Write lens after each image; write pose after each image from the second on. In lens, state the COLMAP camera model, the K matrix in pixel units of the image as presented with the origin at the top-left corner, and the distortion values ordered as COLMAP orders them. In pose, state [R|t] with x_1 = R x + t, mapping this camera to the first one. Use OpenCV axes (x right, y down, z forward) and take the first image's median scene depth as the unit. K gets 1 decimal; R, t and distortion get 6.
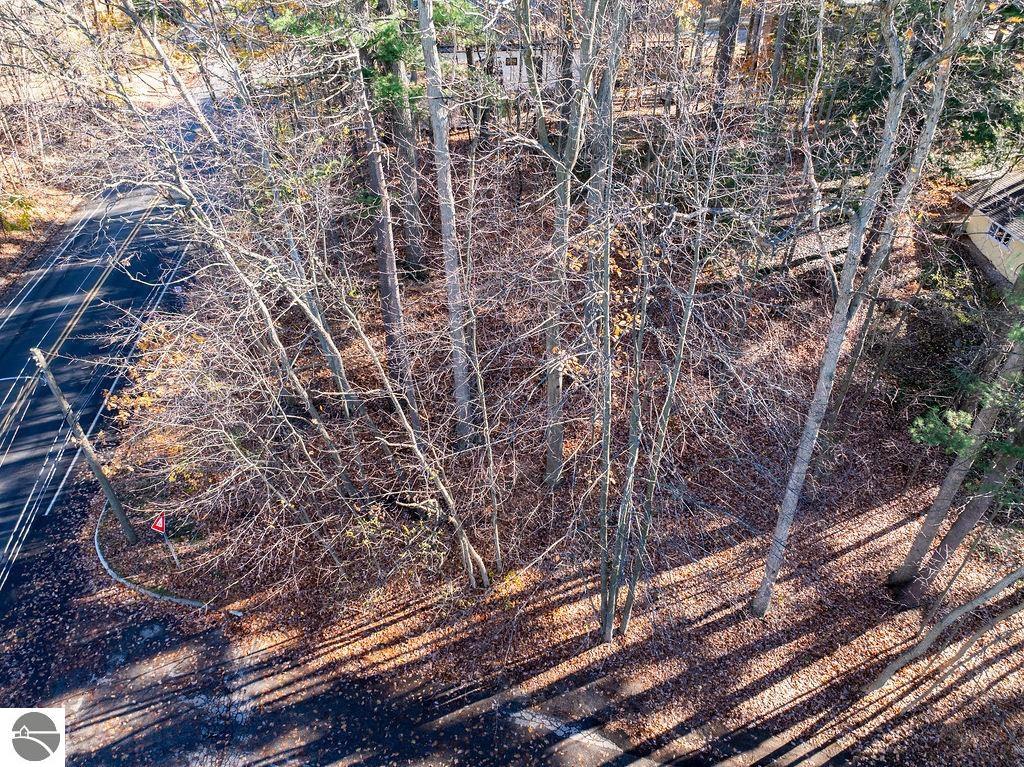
lens RADIAL K [[717.9, 0, 512.9], [0, 717.9, 374.9], [0, 0, 1]] dist [-0.053555, 0.026155]
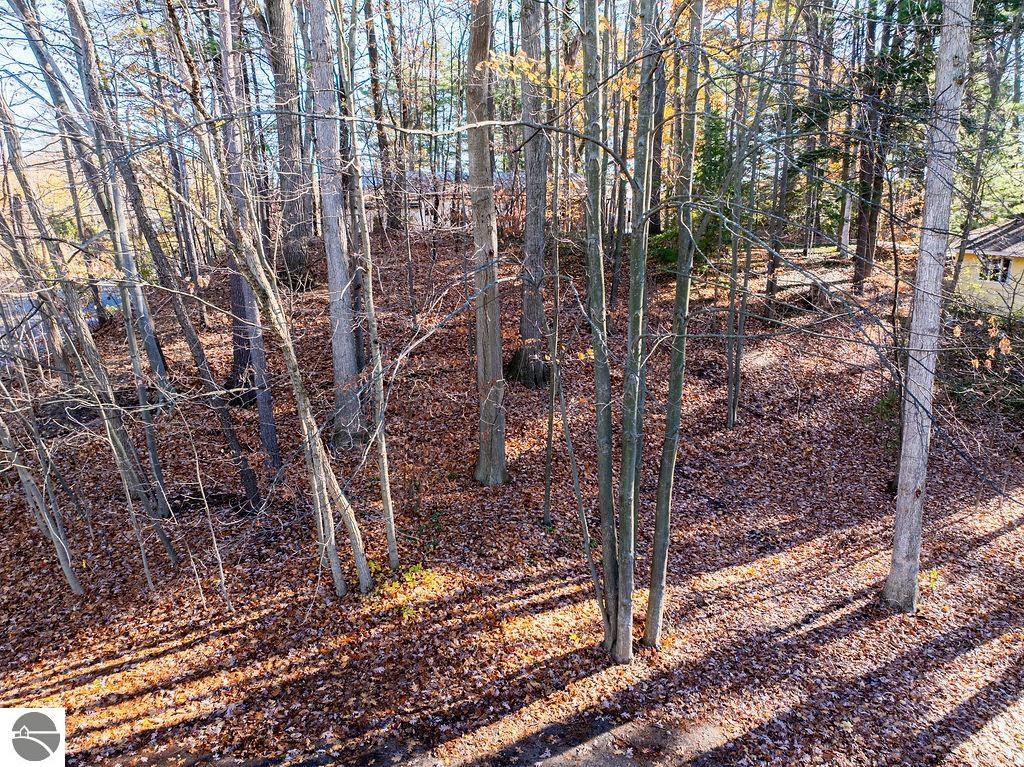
lens RADIAL K [[717.9, 0, 513.3], [0, 717.9, 380.6], [0, 0, 1]] dist [-0.053555, 0.026155]
pose [[0.995080, -0.023198, 0.096322, 0.021726], [0.061257, 0.908162, -0.414113, 0.400336], [-0.077869, 0.417976, 0.905115, 0.518551]]
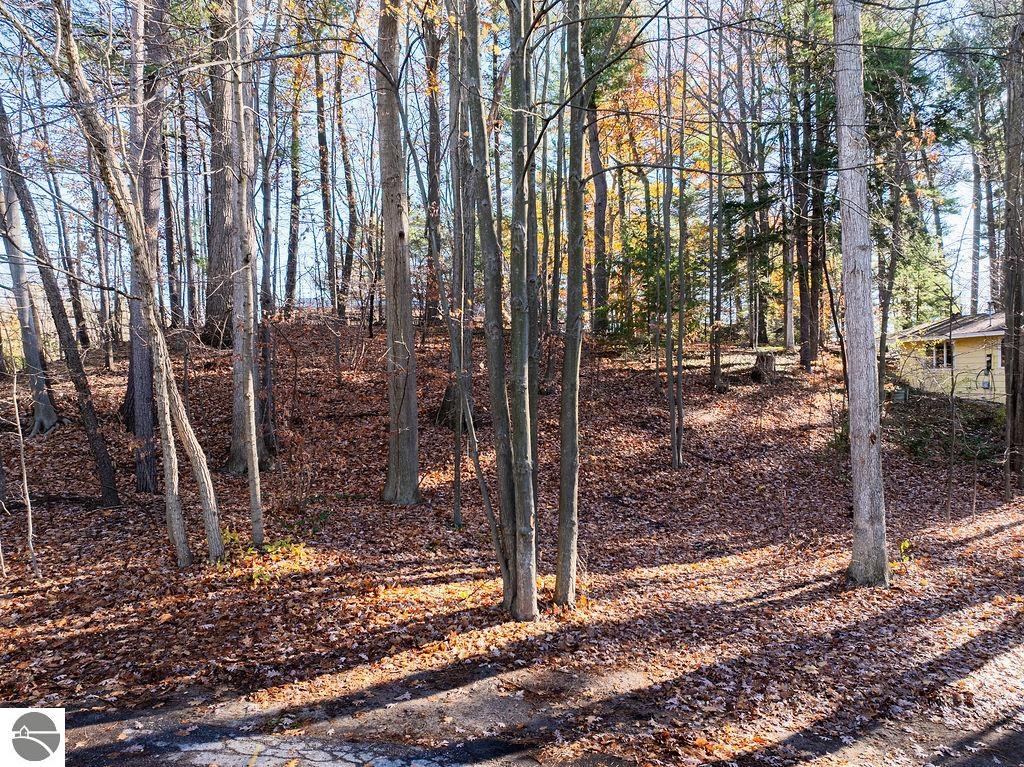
lens RADIAL K [[717.9, 0, 512.3], [0, 717.9, 383.5], [0, 0, 1]] dist [-0.053555, 0.026155]
pose [[0.989834, 0.001651, 0.142221, 0.075298], [0.086165, 0.788592, -0.608849, 0.506054], [-0.113159, 0.614914, 0.780433, 0.653745]]
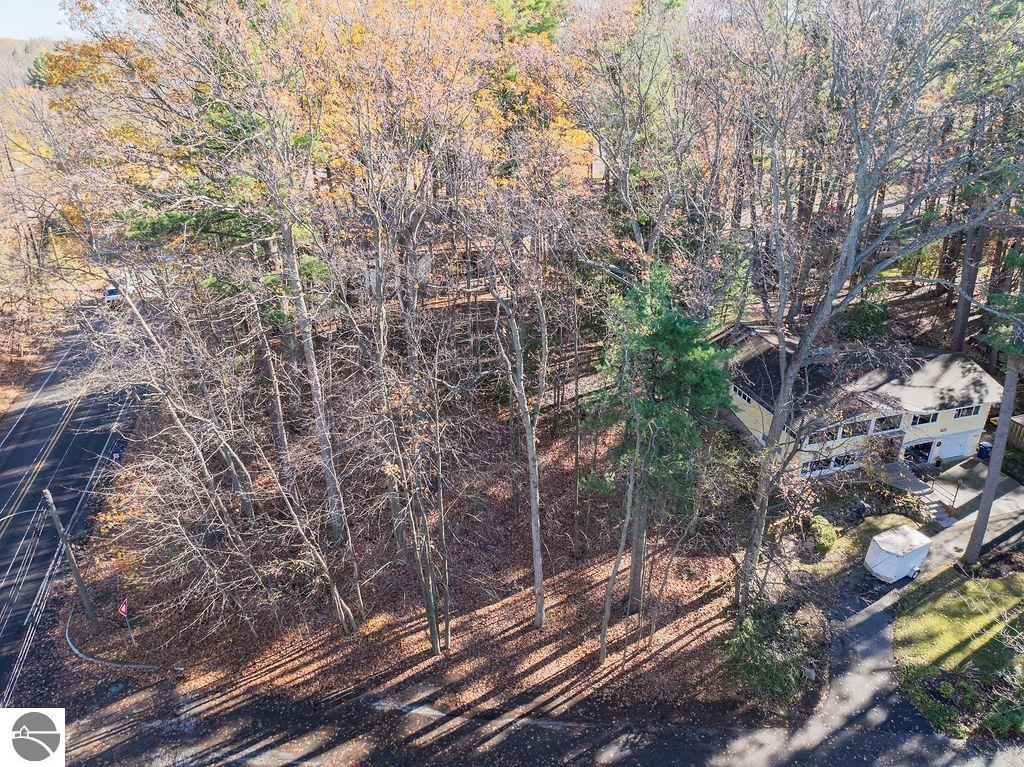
lens RADIAL K [[717.9, 0, 513.3], [0, 717.9, 372.5], [0, 0, 1]] dist [-0.053555, 0.026155]
pose [[0.986320, -0.072509, 0.148037, 0.113106], [0.102933, 0.972368, -0.209537, 0.127388], [-0.128753, 0.221909, 0.966529, -0.621391]]
